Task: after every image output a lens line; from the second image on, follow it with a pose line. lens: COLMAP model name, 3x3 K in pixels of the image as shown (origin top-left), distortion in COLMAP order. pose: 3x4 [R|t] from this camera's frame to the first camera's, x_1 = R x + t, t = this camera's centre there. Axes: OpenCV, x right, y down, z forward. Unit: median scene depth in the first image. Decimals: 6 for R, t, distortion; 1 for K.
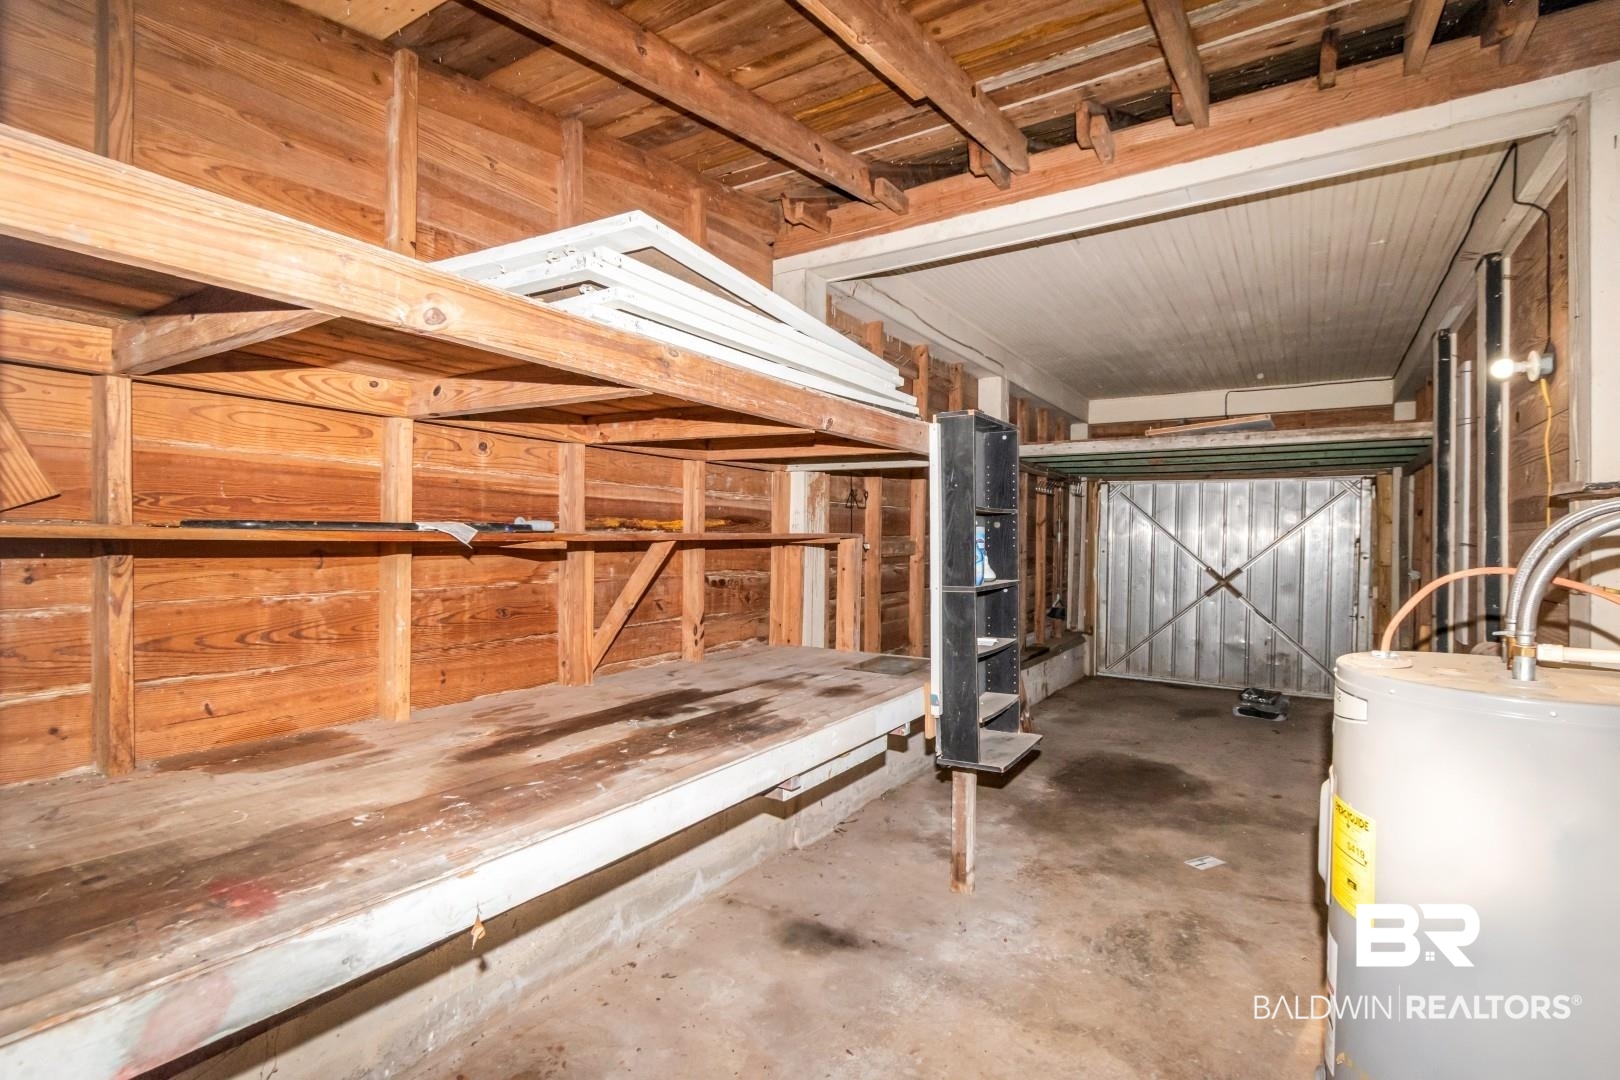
lens RADIAL K [[755.2, 0, 810.0], [0, 755.2, 540.0], [0, 0, 1]] dist [-0.000035, -0.000311]
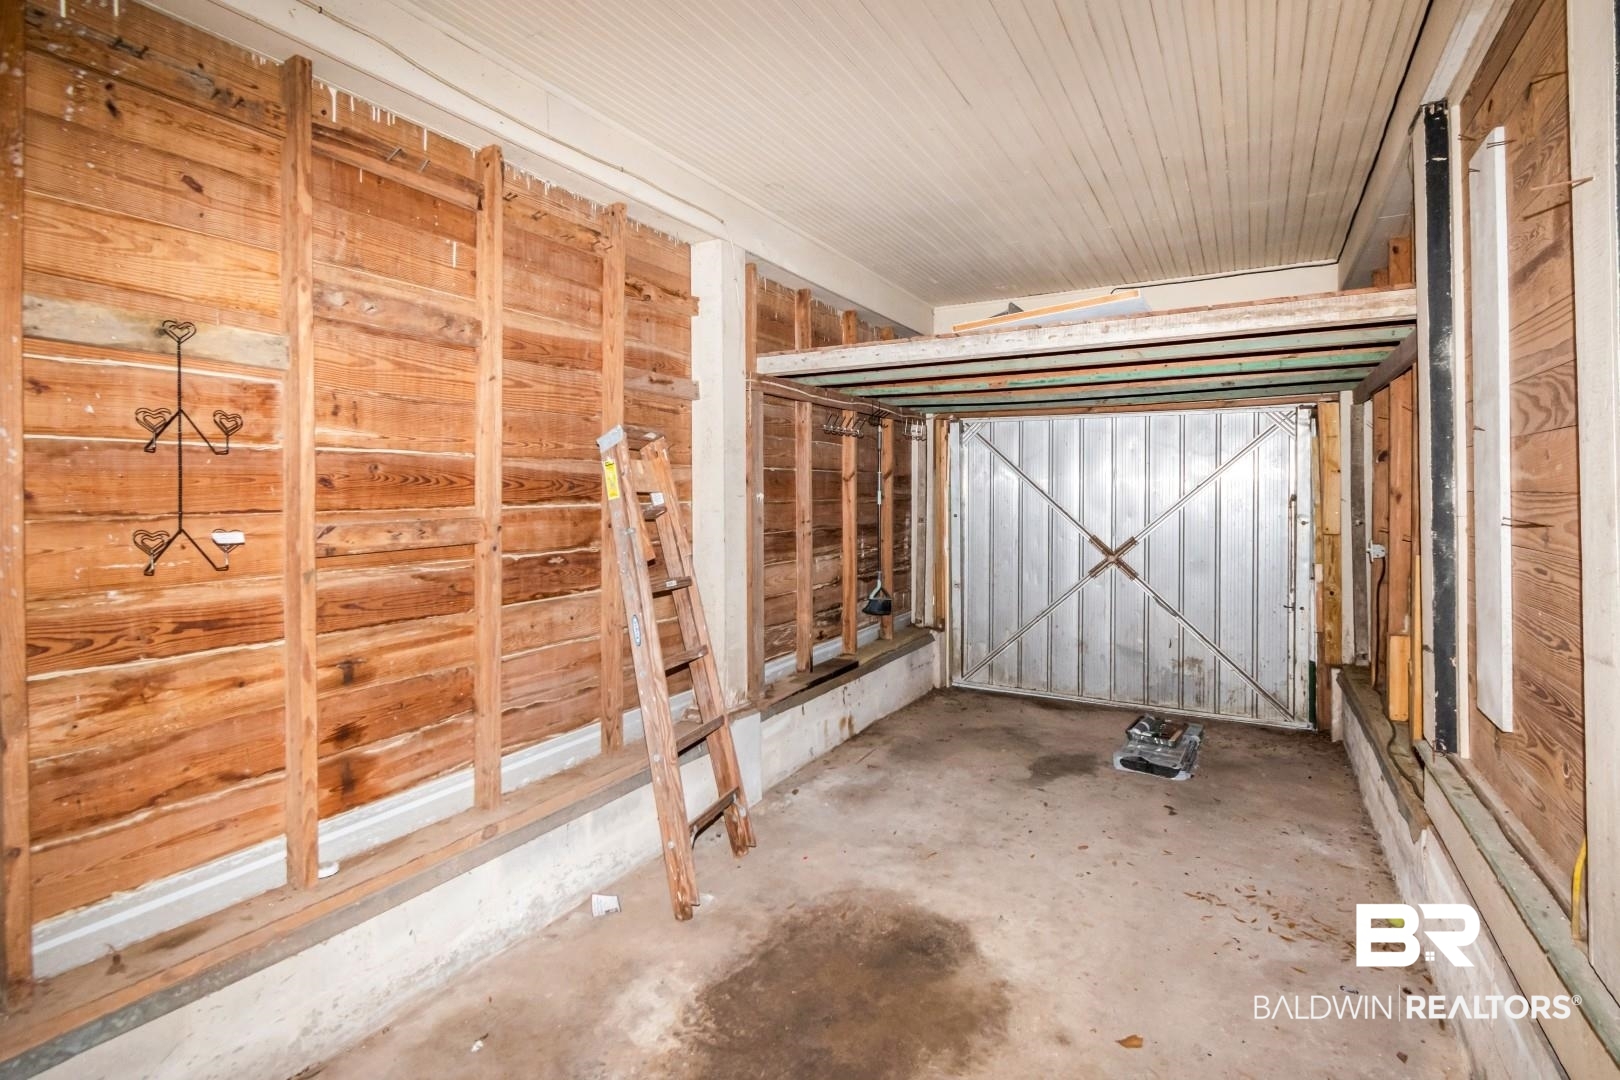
lens RADIAL K [[759.1, 0, 811.5], [0, 759.1, 485.4], [0, 0, 1]] dist [0.000146, -0.000647]
pose [[0.998402, -0.011950, 0.055239, 0.233034], [0.012596, 0.999856, -0.011358, -0.007760], [-0.055095, 0.012036, 0.998409, 0.311675]]
